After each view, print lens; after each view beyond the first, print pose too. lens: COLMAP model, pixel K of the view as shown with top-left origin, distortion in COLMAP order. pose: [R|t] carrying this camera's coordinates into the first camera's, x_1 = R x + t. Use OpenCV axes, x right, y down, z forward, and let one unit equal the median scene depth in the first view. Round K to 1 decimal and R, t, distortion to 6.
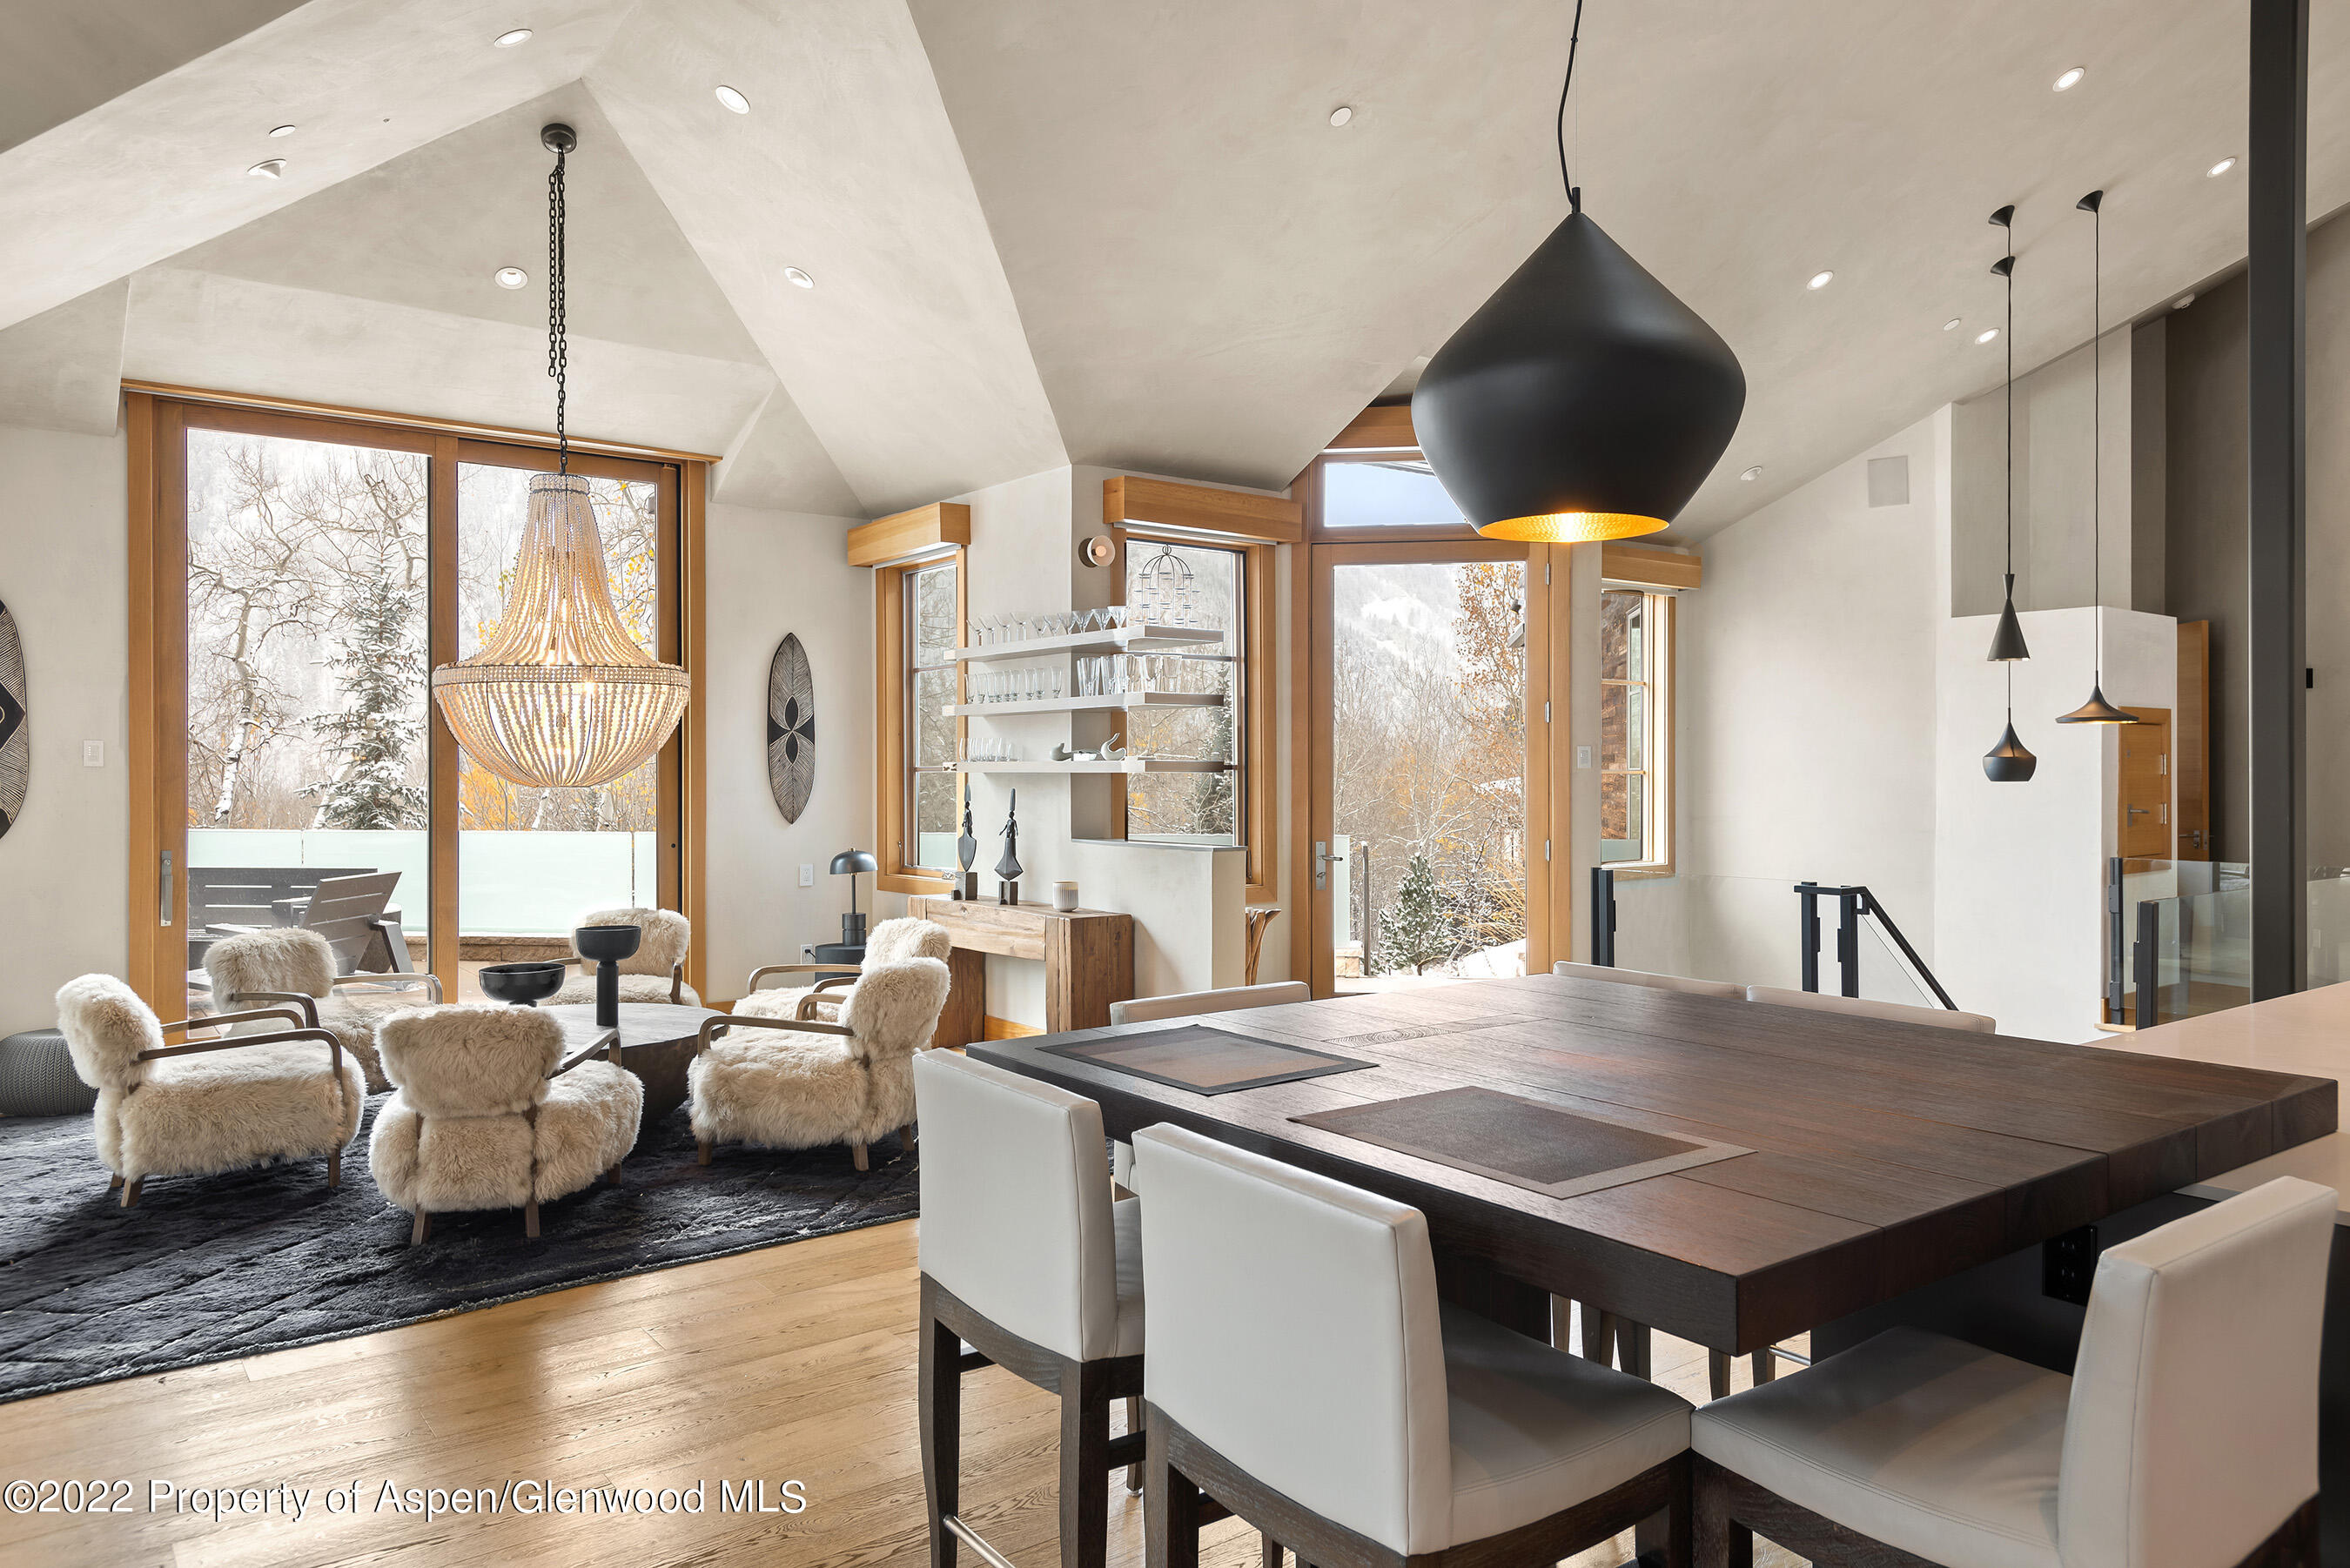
lens RADIAL K [[1531.8, 0, 1175.0], [0, 1531.8, 784.0], [0, 0, 1]] dist [0.047457, -0.033562]
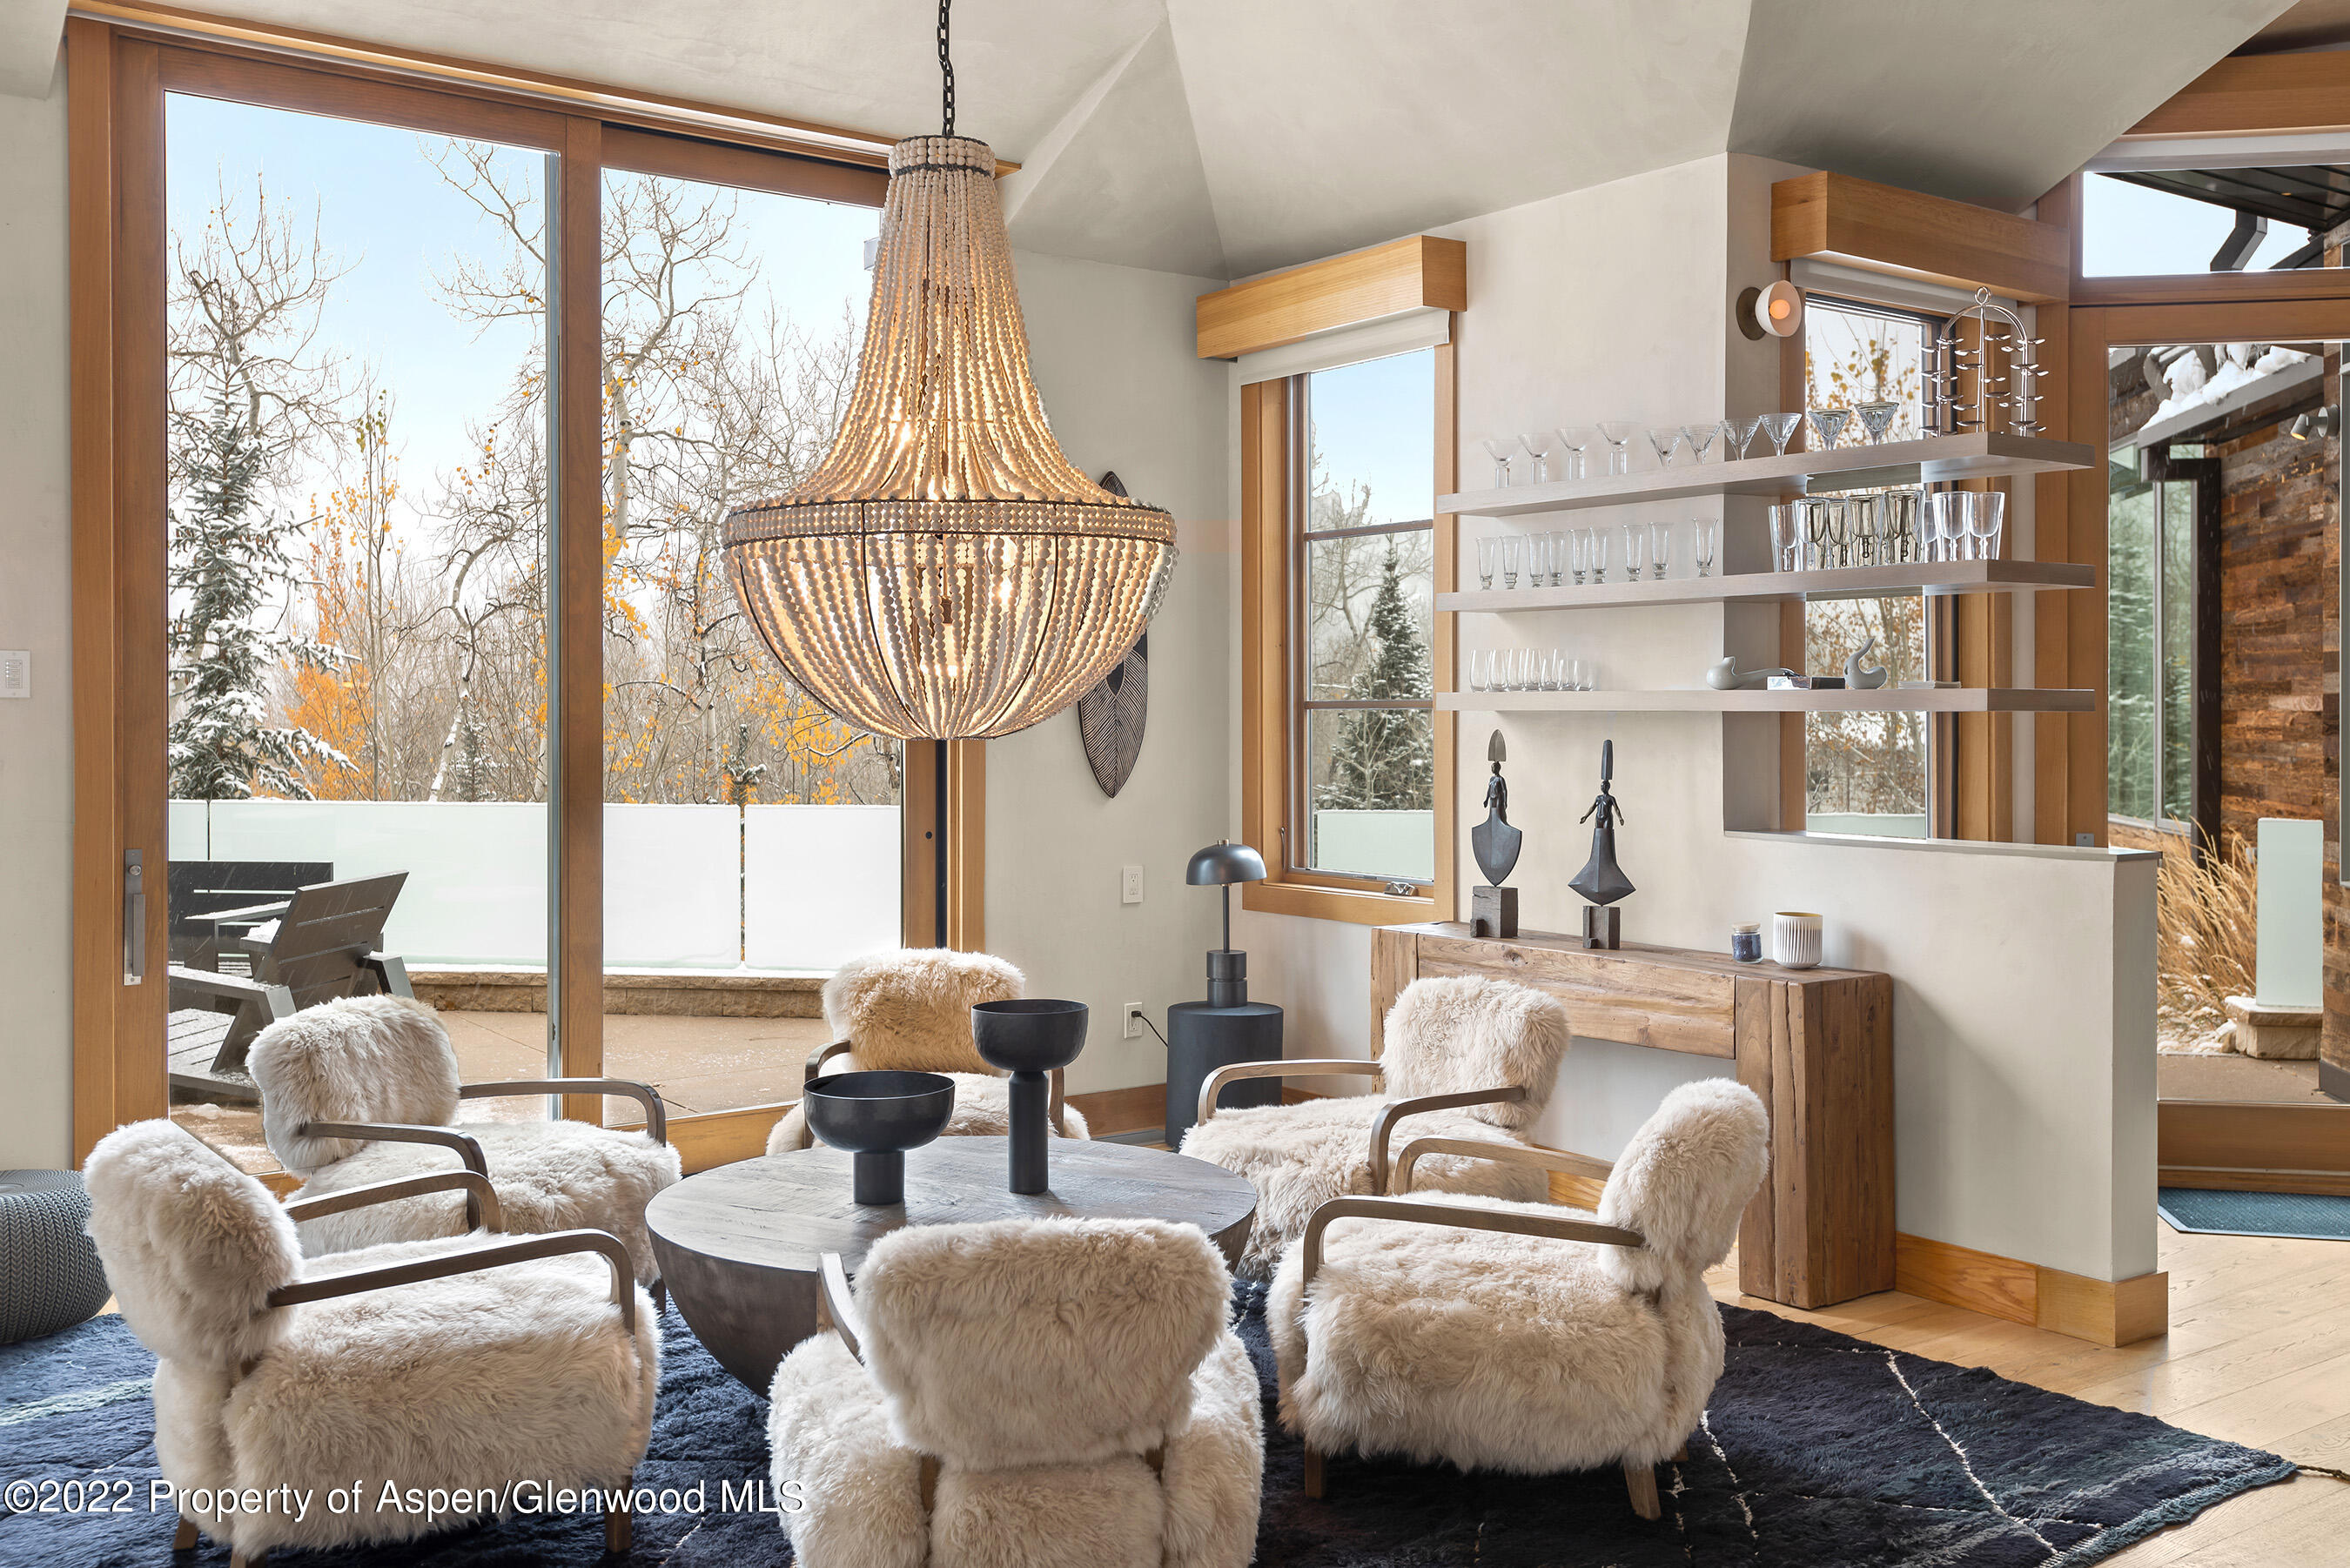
lens RADIAL K [[2100.0, 0, 1175.5], [0, 2100.0, 725.8], [0, 0, 1]] dist [0.026024, 0.000182]
pose [[0.999953, 0.001830, -0.009492, -0.257783], [-0.001825, 0.999998, 0.000536, -0.002218], [0.009493, -0.000519, 0.999955, 0.237139]]
